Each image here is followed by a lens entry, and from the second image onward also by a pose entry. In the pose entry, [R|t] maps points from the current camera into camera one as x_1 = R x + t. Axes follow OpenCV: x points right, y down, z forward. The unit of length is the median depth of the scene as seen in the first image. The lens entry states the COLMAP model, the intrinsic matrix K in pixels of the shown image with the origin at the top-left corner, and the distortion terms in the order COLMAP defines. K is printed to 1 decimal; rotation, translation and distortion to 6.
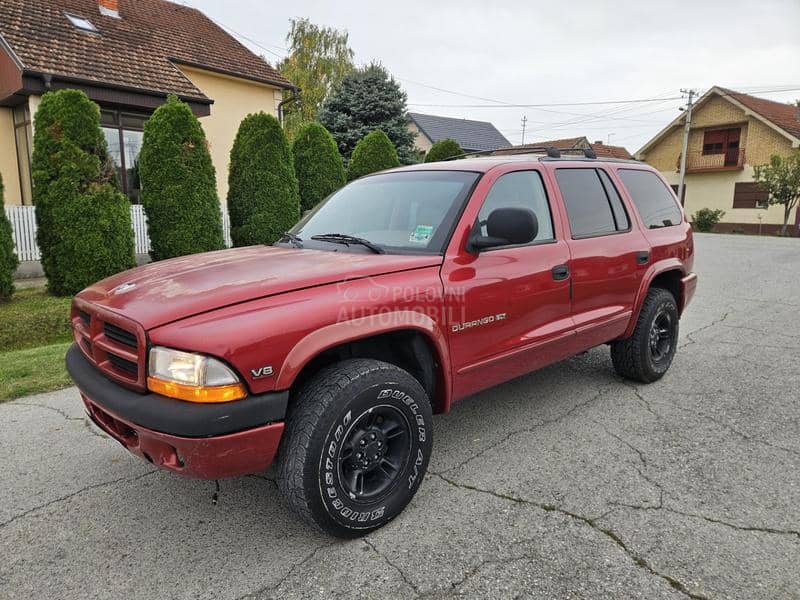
lens RADIAL K [[543.9, 0, 400.2], [0, 543.9, 296.4], [0, 0, 1]] dist [0.062477, -0.046954]
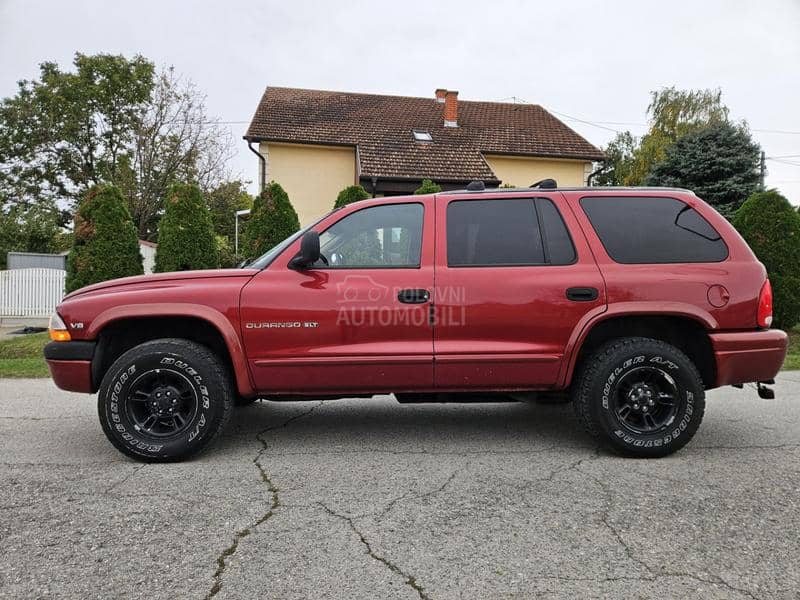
lens RADIAL K [[544.3, 0, 391.4], [0, 544.3, 292.4], [0, 0, 1]] dist [0.079115, -0.071261]
pose [[0.756905, 0.018857, -0.653253, 0.710877], [-0.116160, 0.987549, -0.106084, 0.048059], [0.643119, 0.156177, 0.749671, 0.153888]]
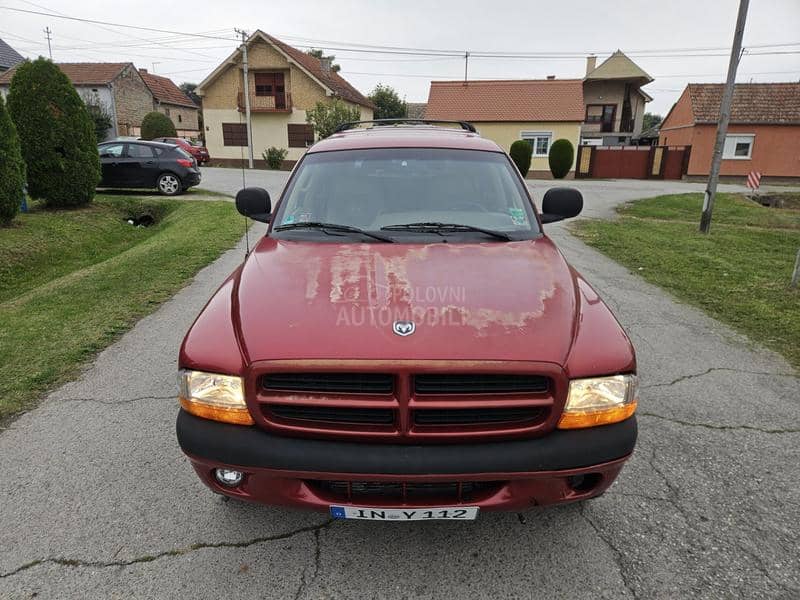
lens RADIAL K [[543.9, 0, 400.2], [0, 543.9, 296.4], [0, 0, 1]] dist [0.062477, -0.046954]
pose [[0.690266, -0.187769, 0.698767, -0.580024], [0.104806, 0.981503, 0.160213, -0.102401], [-0.715924, -0.037354, 0.697178, 0.270872]]
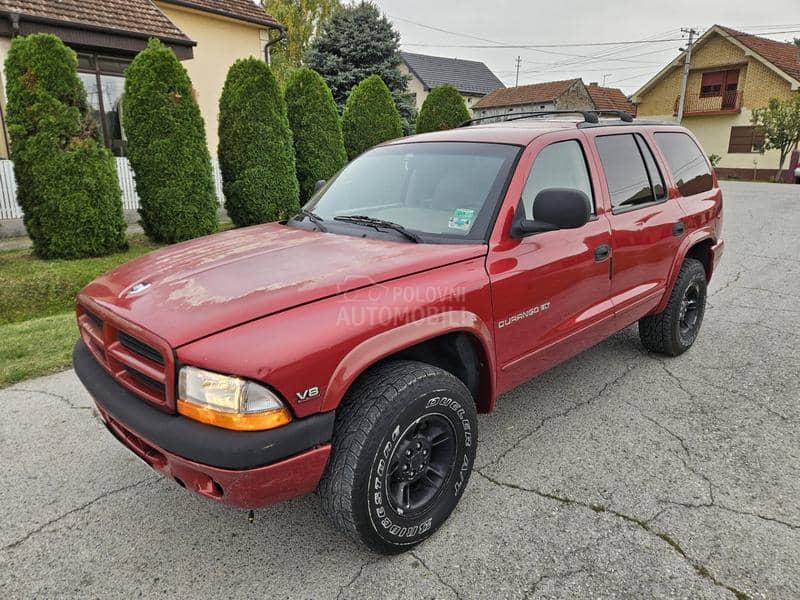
lens RADIAL K [[543.7, 0, 406.2], [0, 543.7, 292.6], [0, 0, 1]] dist [0.060845, -0.040668]
pose [[0.999473, -0.012621, 0.029923, -0.052800], [0.009826, 0.995729, 0.091802, -0.048965], [-0.030953, -0.091459, 0.995328, 0.054893]]
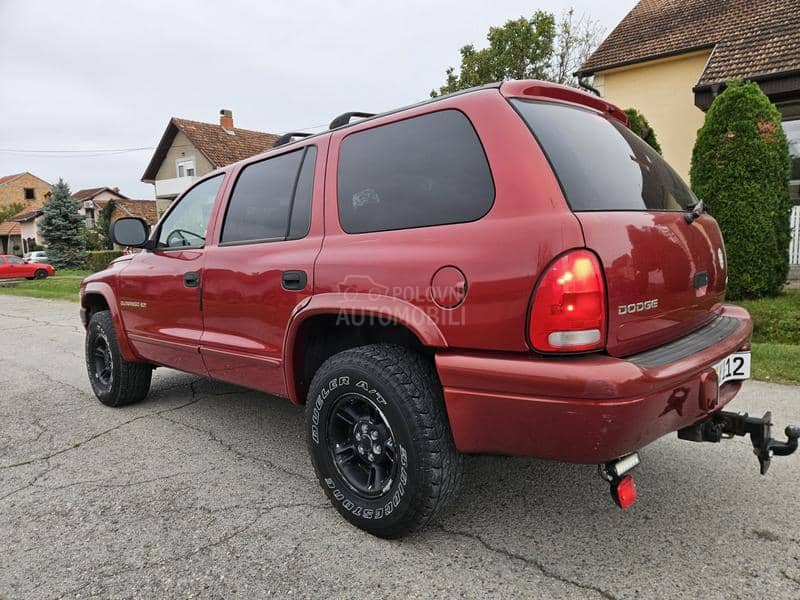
lens RADIAL K [[543.0, 0, 383.9], [0, 543.0, 281.8], [0, 0, 1]] dist [0.069125, -0.057616]
pose [[0.039504, 0.079140, -0.996080, 0.966782], [-0.117567, 0.990303, 0.074018, -0.115258], [0.992279, 0.114182, 0.048425, 0.983318]]
